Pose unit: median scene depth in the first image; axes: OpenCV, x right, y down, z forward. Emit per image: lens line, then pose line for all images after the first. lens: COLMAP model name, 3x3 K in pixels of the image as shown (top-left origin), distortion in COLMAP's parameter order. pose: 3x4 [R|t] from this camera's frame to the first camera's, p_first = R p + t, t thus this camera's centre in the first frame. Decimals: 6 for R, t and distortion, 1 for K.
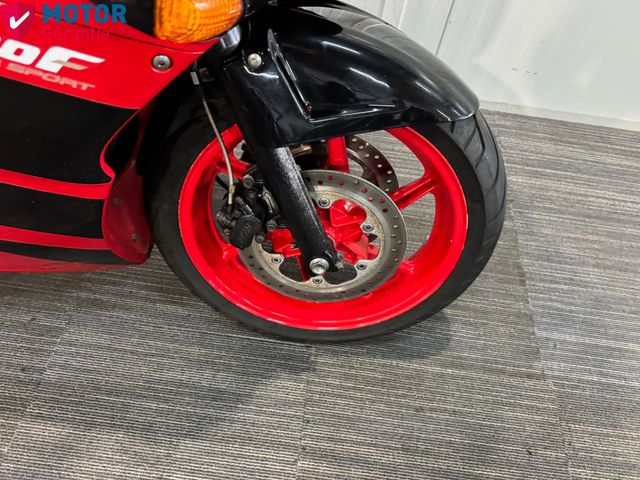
lens RADIAL K [[456.9, 0, 316.4], [0, 456.9, 237.9], [0, 0, 1]] dist [0.042427, -0.057171]
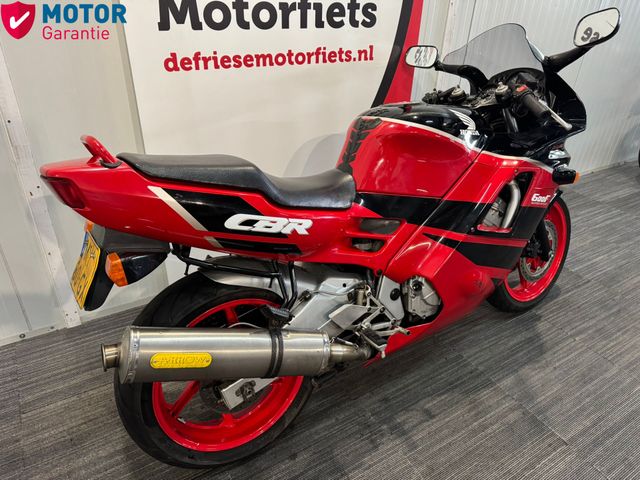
lens RADIAL K [[456.9, 0, 320.9], [0, 456.9, 241.3], [0, 0, 1]] dist [0.042427, -0.057171]
pose [[0.783391, -0.364547, 0.503393, -1.934351], [0.518525, 0.829889, -0.205951, -0.118264], [-0.342682, 0.422362, 0.839154, -0.711339]]
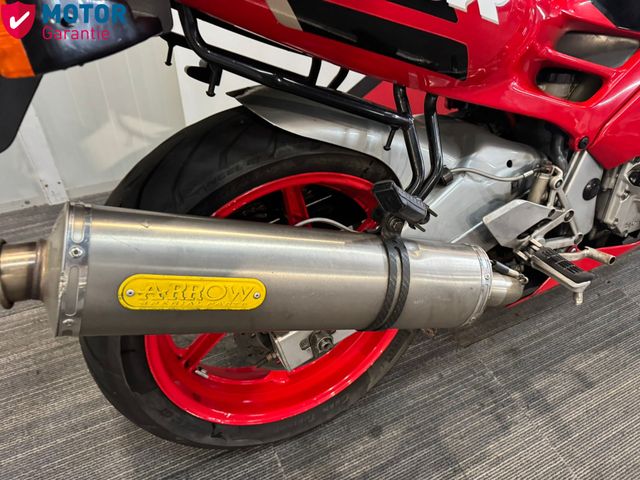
lens RADIAL K [[456.9, 0, 325.5], [0, 456.9, 240.4], [0, 0, 1]] dist [0.042427, -0.057171]
pose [[0.838501, -0.395527, 0.374801, -1.781972], [0.443932, 0.894722, -0.048962, -0.255022], [-0.315977, 0.207440, 0.925812, 0.000007]]
